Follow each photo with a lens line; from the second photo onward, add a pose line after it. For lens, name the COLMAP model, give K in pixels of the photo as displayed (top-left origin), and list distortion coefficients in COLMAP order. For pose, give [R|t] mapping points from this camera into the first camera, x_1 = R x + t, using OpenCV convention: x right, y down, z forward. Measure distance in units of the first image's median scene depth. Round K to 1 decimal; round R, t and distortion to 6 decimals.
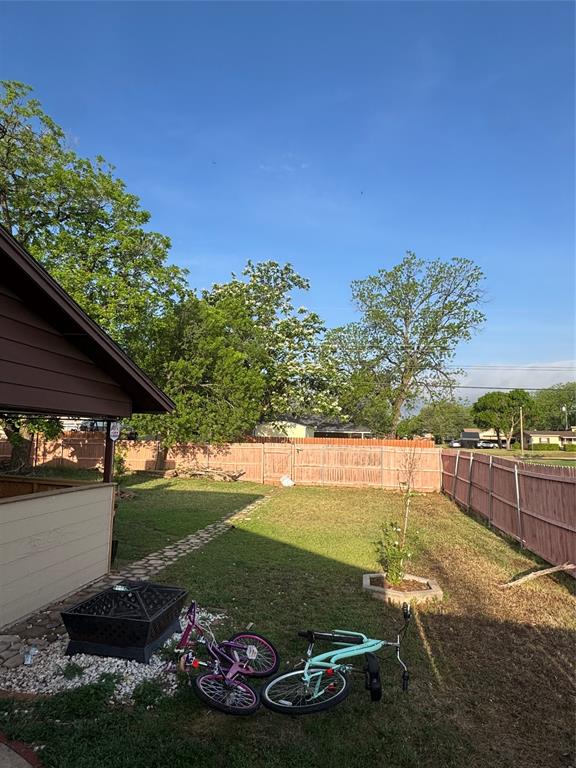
lens RADIAL K [[473.4, 0, 294.7], [0, 473.4, 385.9], [0, 0, 1]] dist [-0.005626, 0.001990]
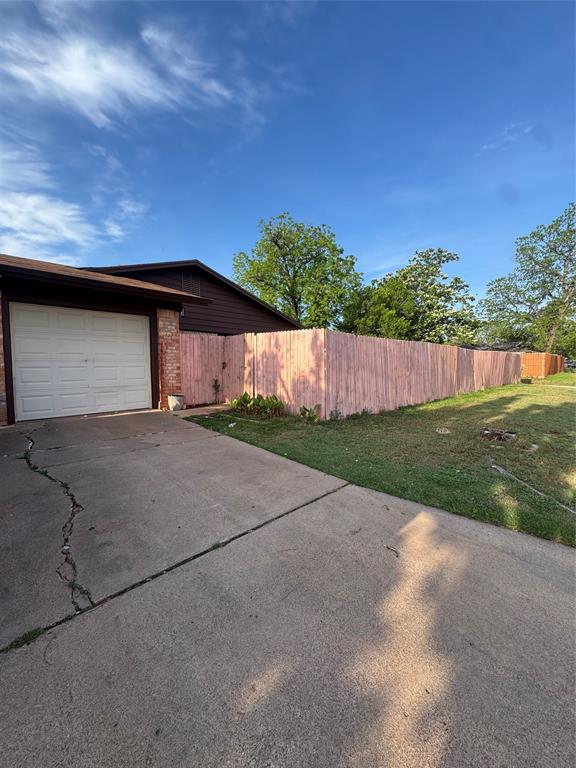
lens RADIAL K [[307.5, 0, 292.4], [0, 307.5, 382.1], [0, 0, 1]] dist [-0.005807, 0.000697]
pose [[0.791094, -0.005212, -0.611672, 0.450615], [0.094468, 0.989008, 0.113750, 0.051626], [0.604356, -0.147771, 0.782891, -0.363852]]
